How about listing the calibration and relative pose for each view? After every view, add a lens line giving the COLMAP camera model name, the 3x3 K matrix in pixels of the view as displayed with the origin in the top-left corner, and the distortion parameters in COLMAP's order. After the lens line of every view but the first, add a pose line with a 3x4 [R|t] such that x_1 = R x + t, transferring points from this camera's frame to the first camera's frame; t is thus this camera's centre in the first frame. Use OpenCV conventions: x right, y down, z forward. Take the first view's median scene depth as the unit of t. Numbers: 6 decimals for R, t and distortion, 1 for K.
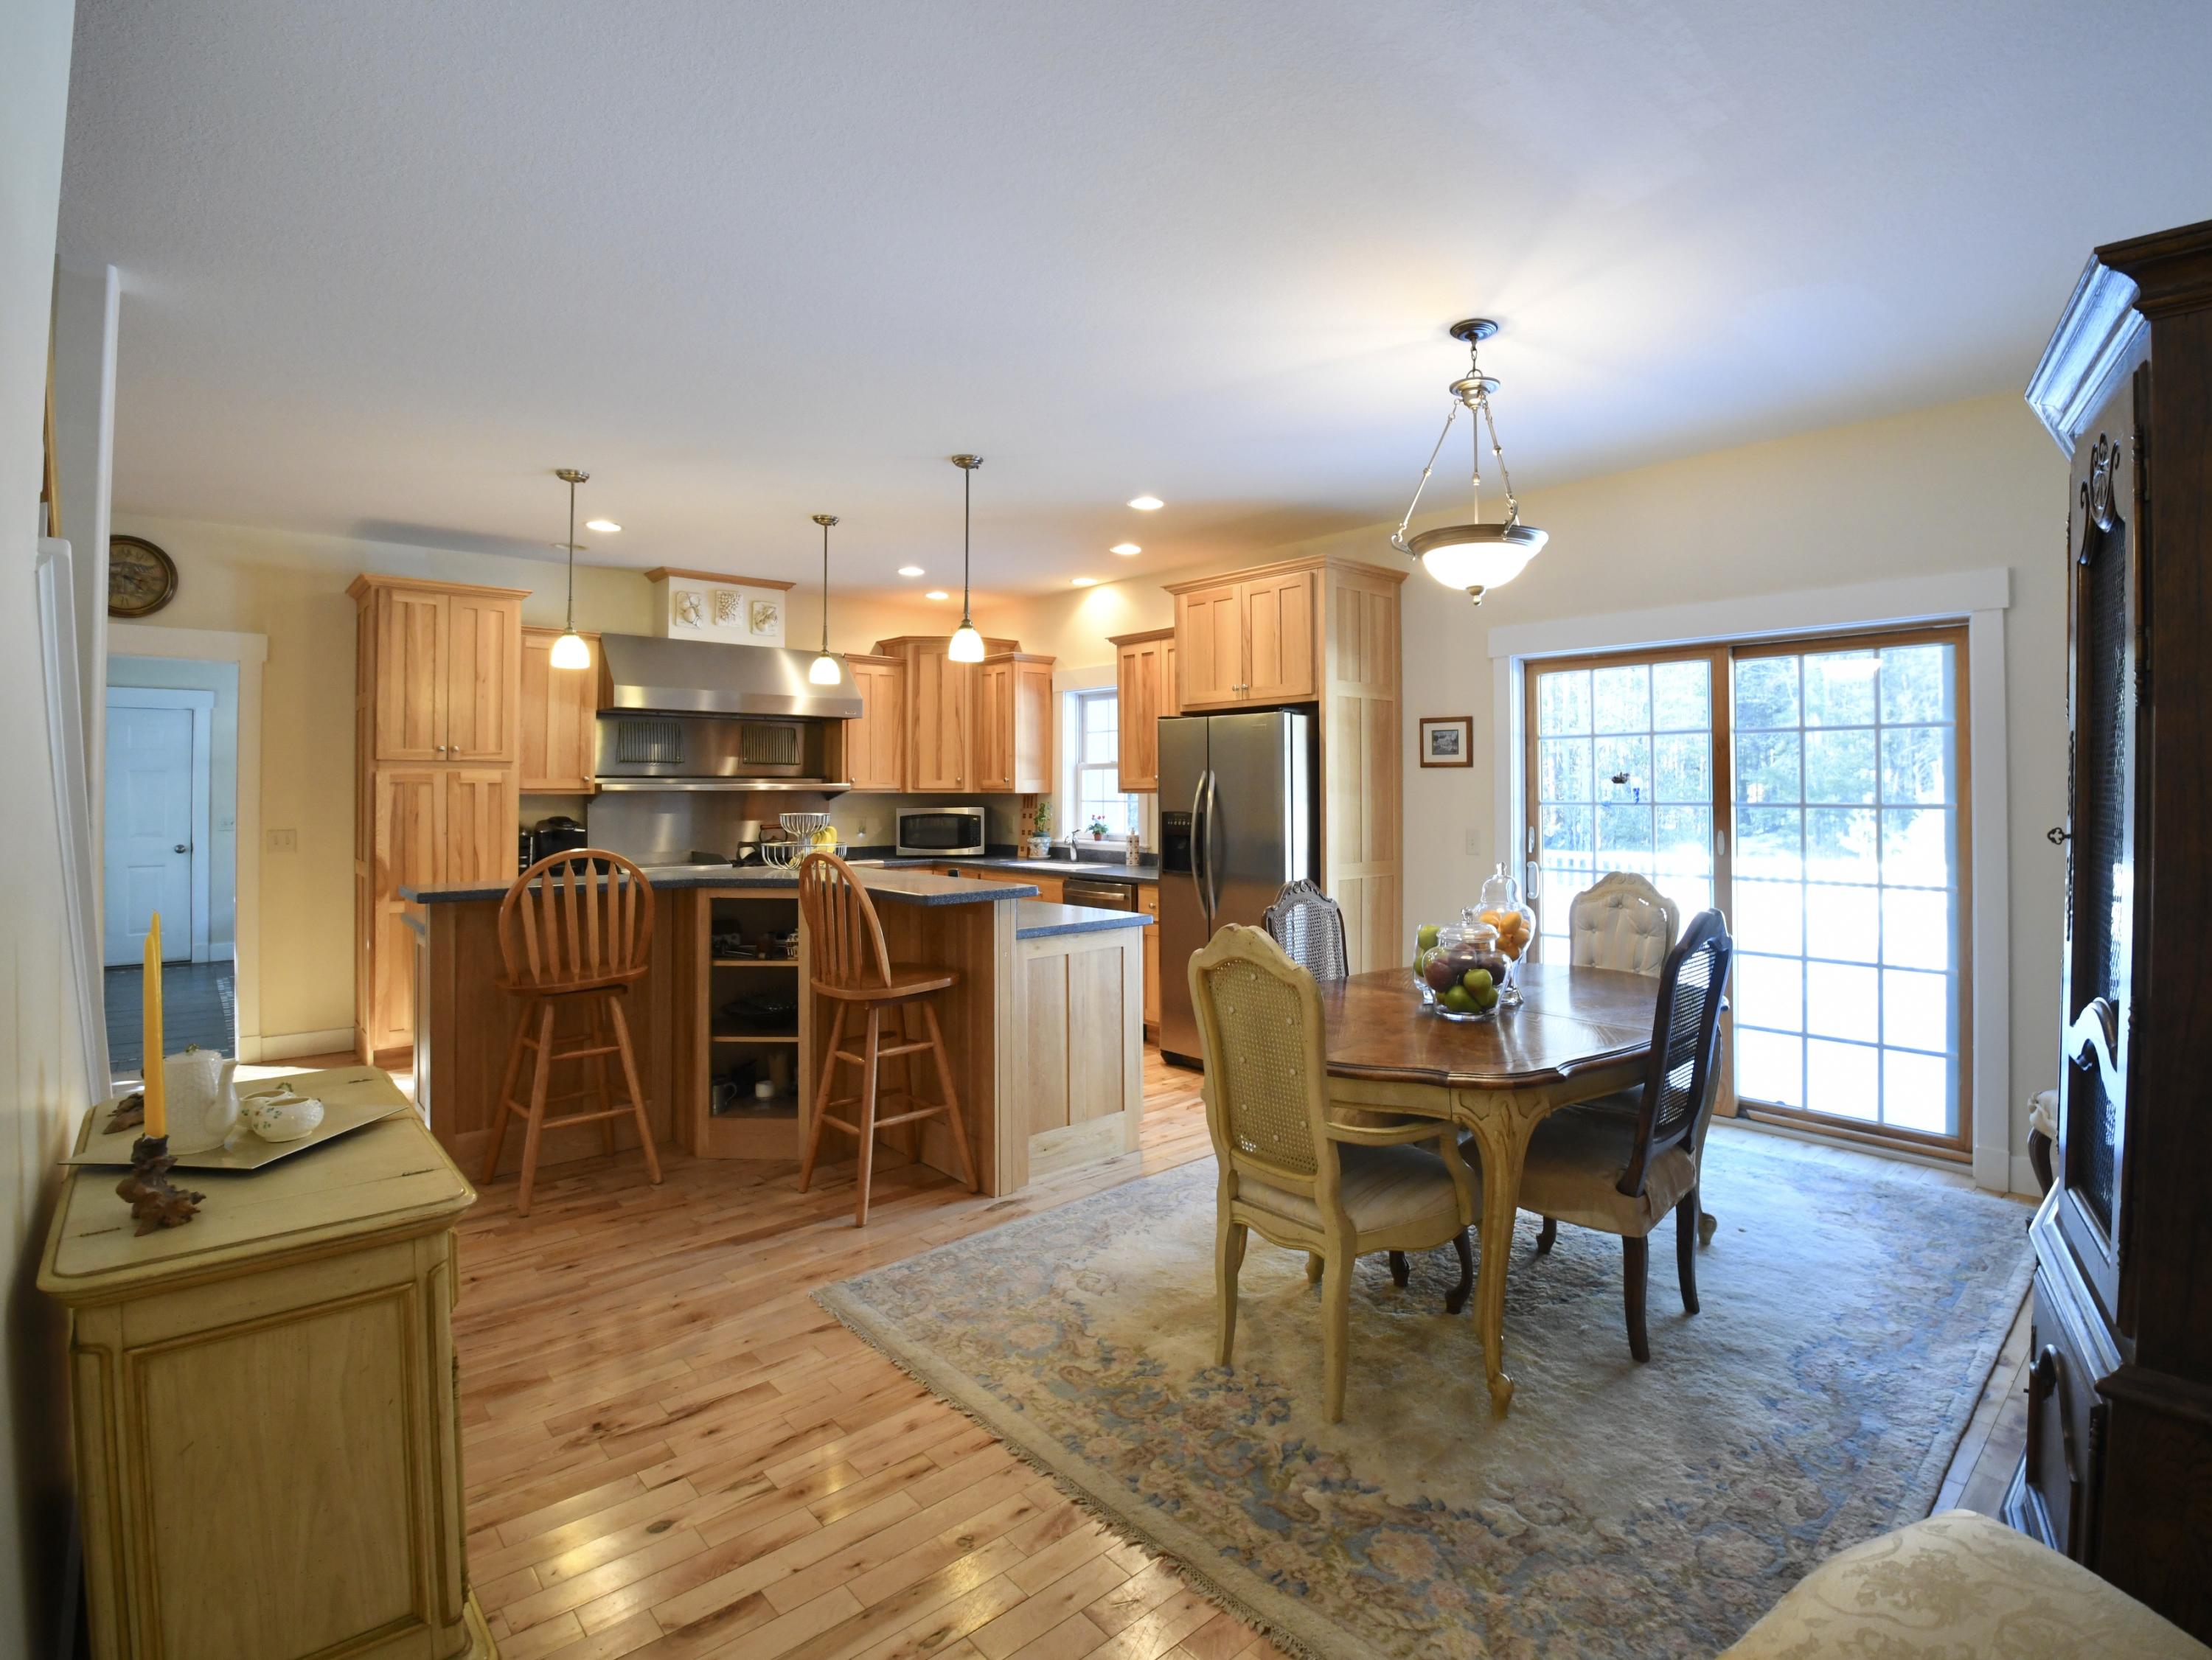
lens RADIAL K [[1035.3, 0, 1109.5], [0, 1035.3, 778.6], [0, 0, 1]] dist [-0.000596, 0.000016]
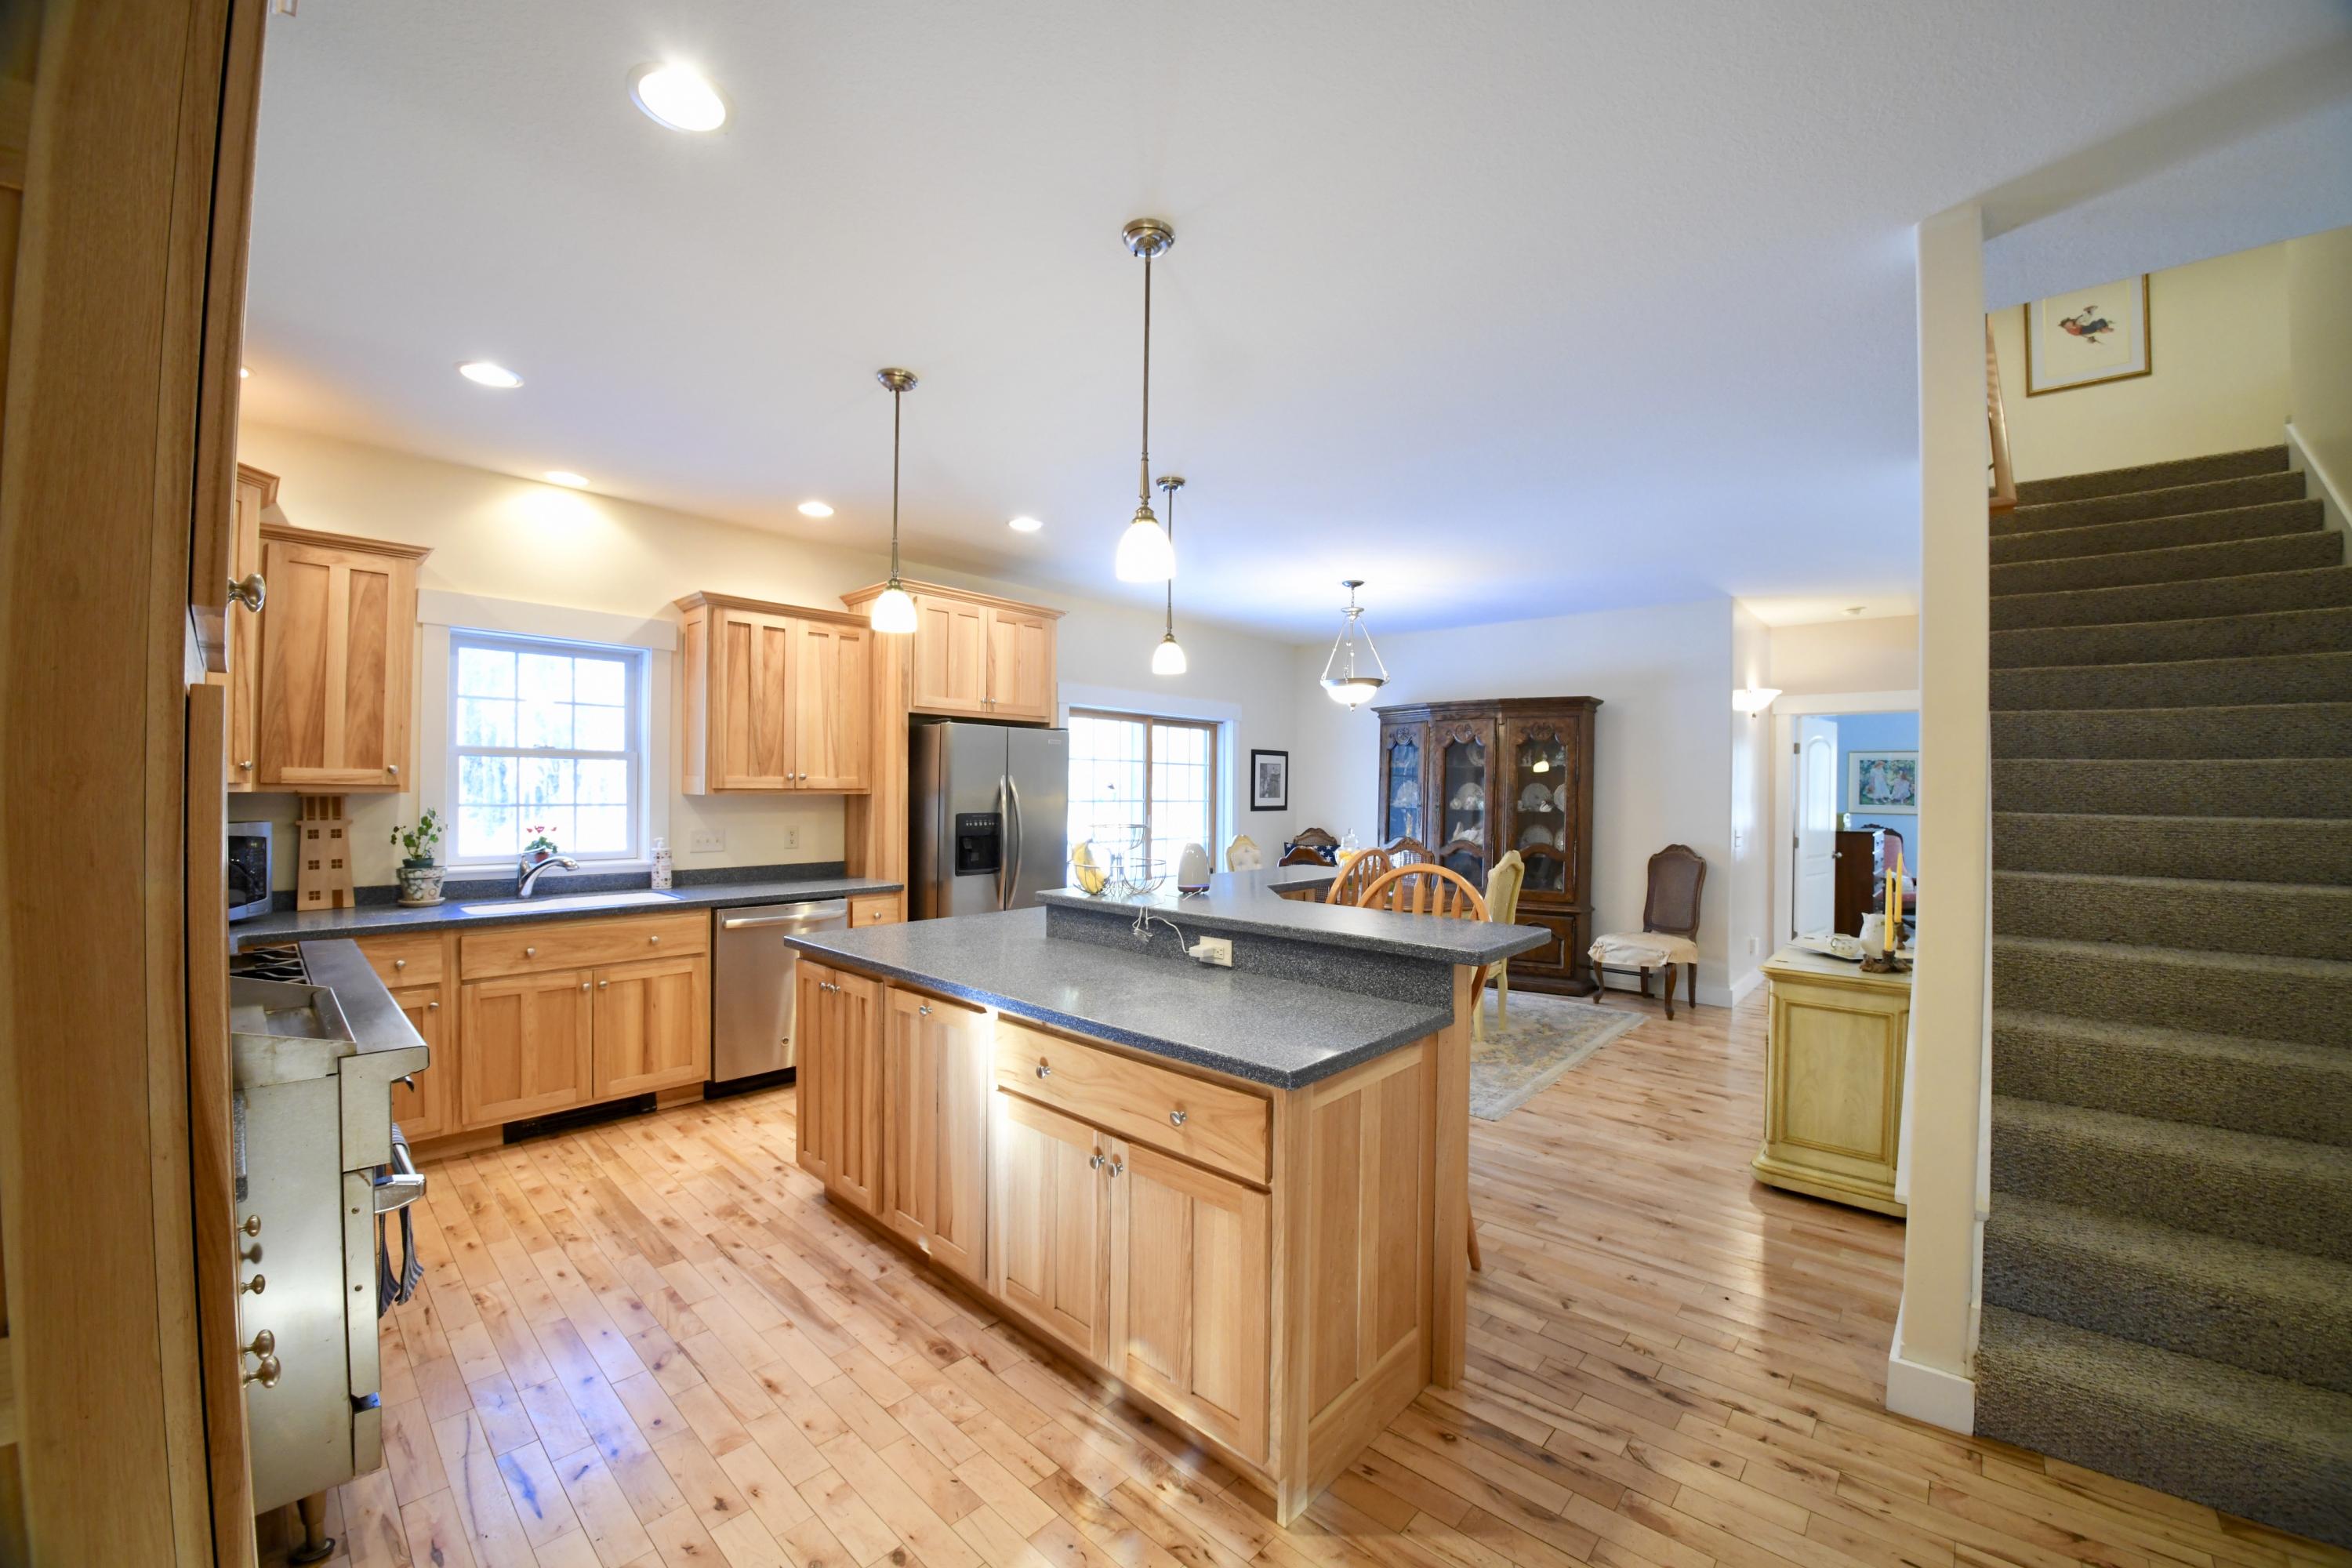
lens RADIAL K [[922.0, 0, 1185.0], [0, 922.0, 788.1], [0, 0, 1]] dist [-0.029089, -0.000049]
pose [[-0.097246, 0.001419, 0.995259, -0.758560], [-0.021550, 0.999762, -0.003531, 0.004879], [-0.995027, -0.021791, -0.097193, 0.754576]]
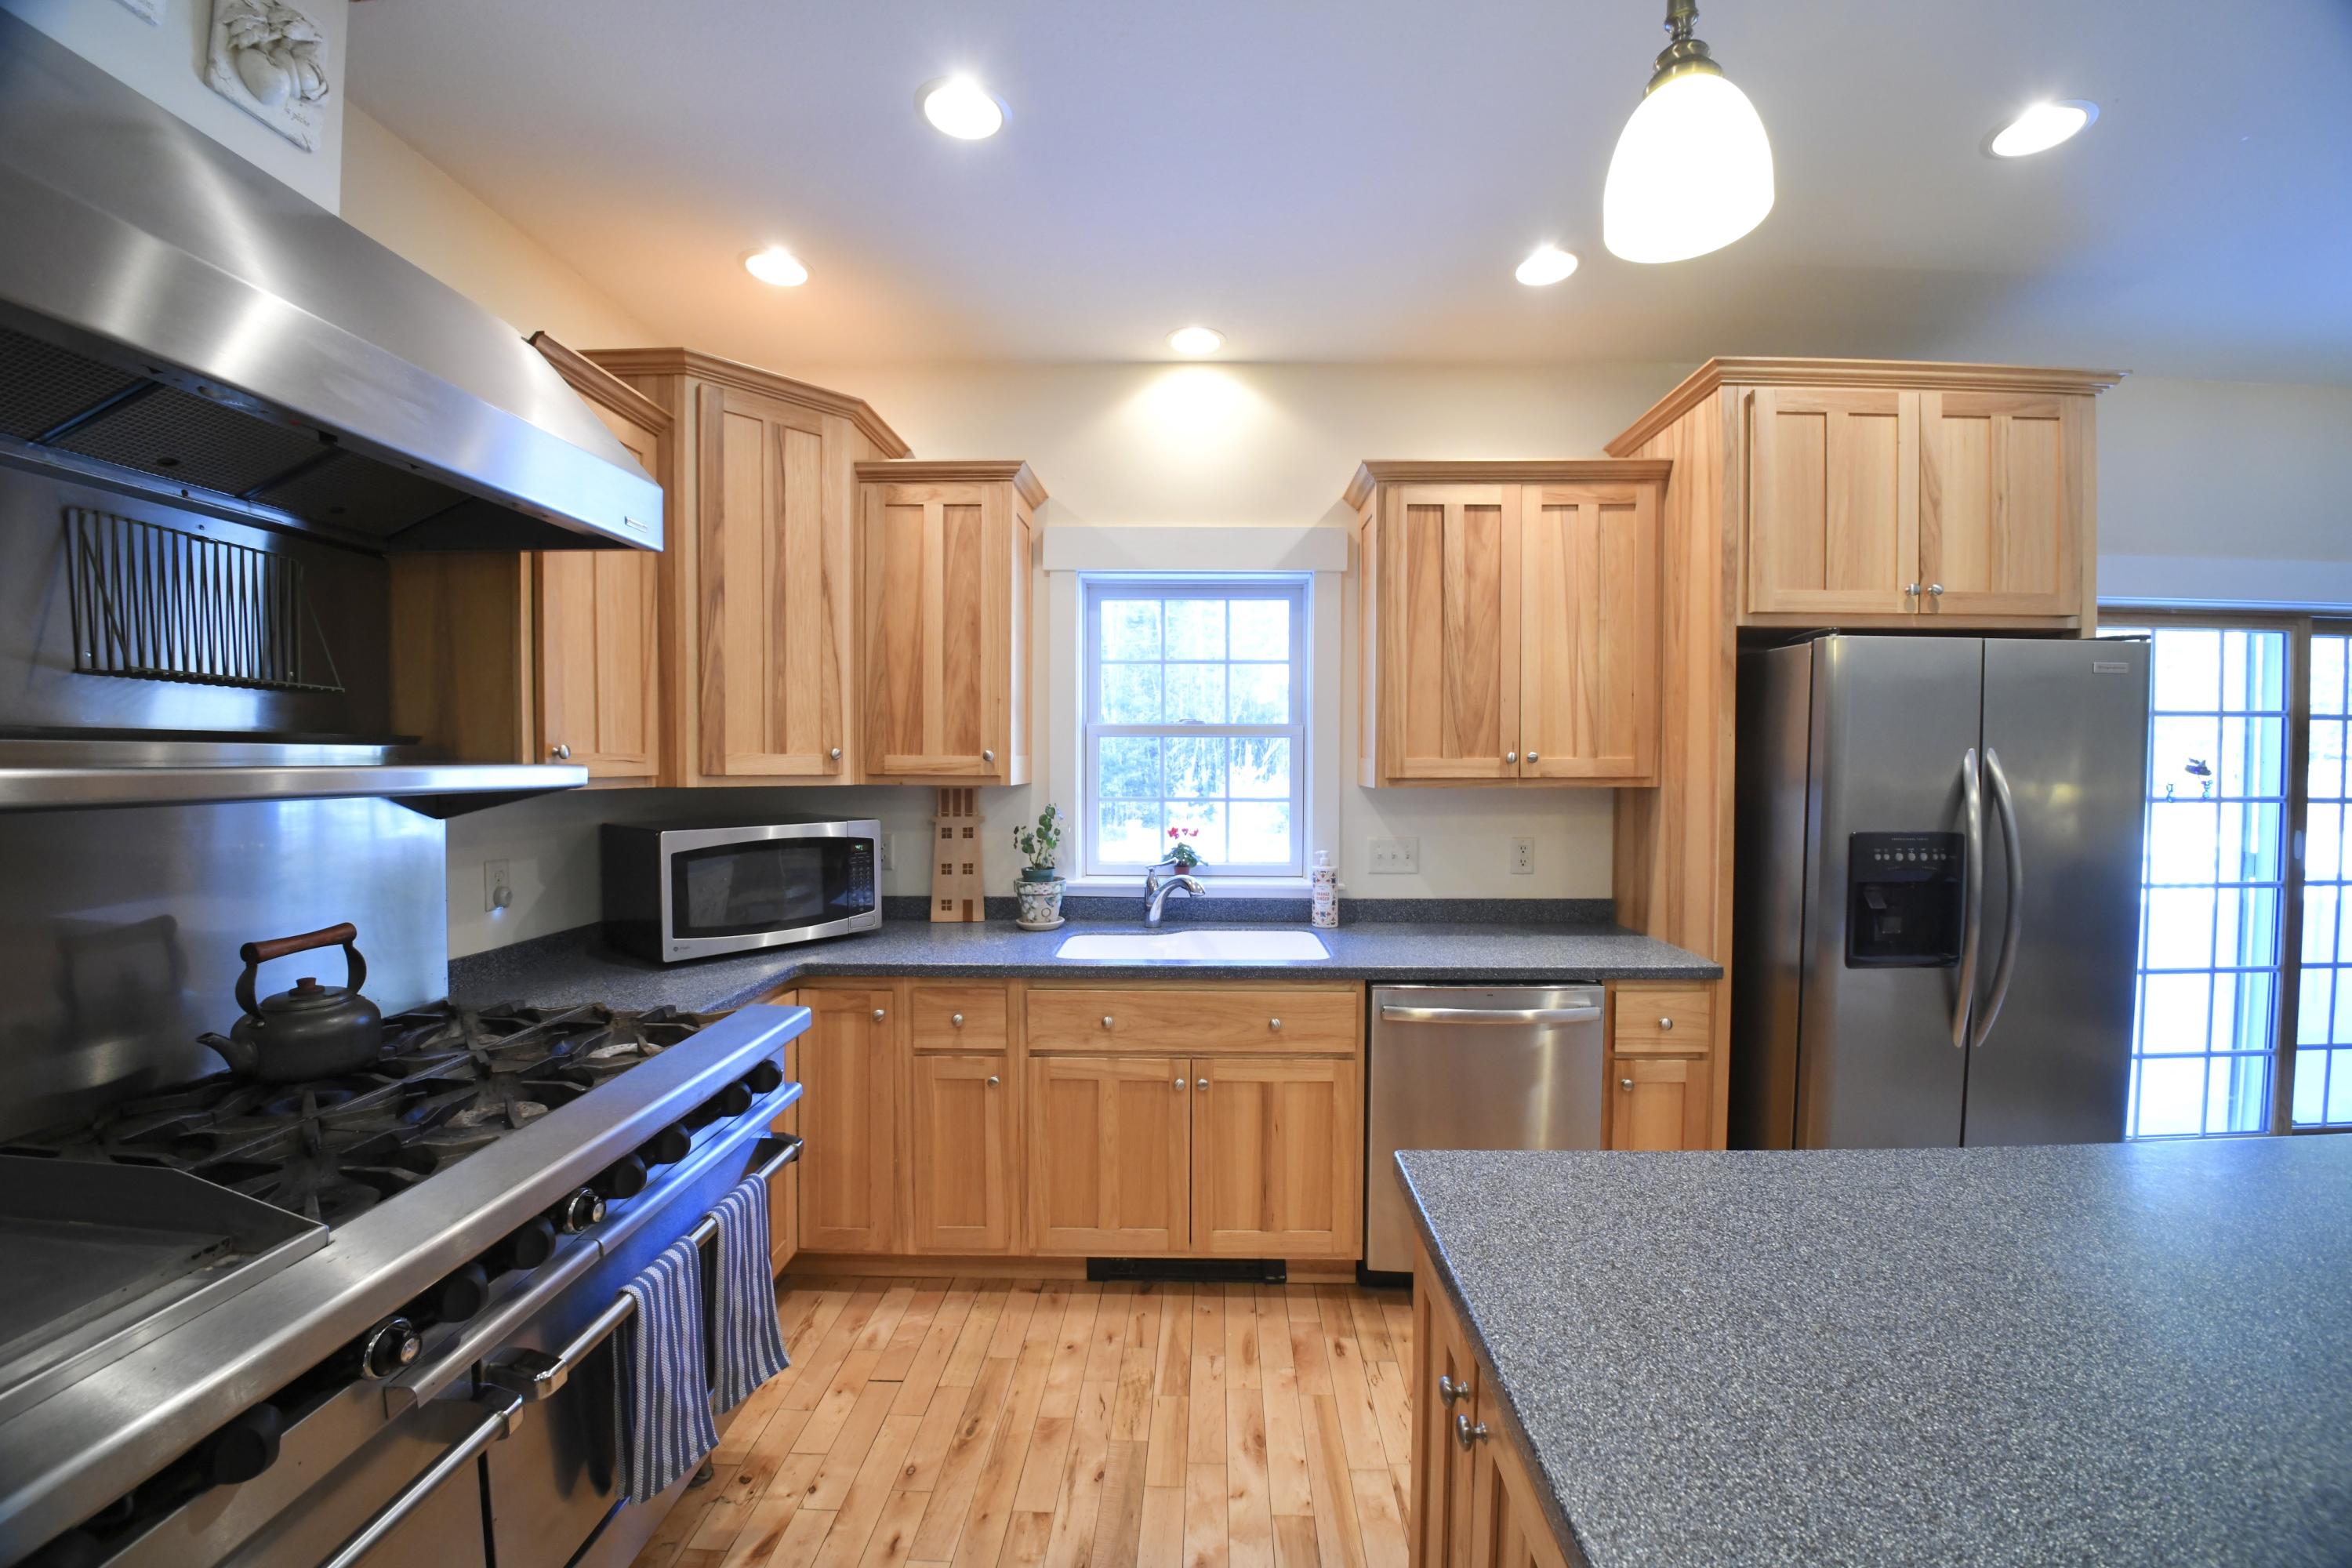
lens RADIAL K [[896.6, 0, 1183.1], [0, 896.6, 790.3], [0, 0, 1]] dist [-0.034106, -0.000020]
pose [[0.675336, -0.019216, 0.737260, -0.389482], [-0.011591, 0.999261, 0.036662, 0.001564], [-0.737419, -0.033304, 0.674614, 0.832929]]
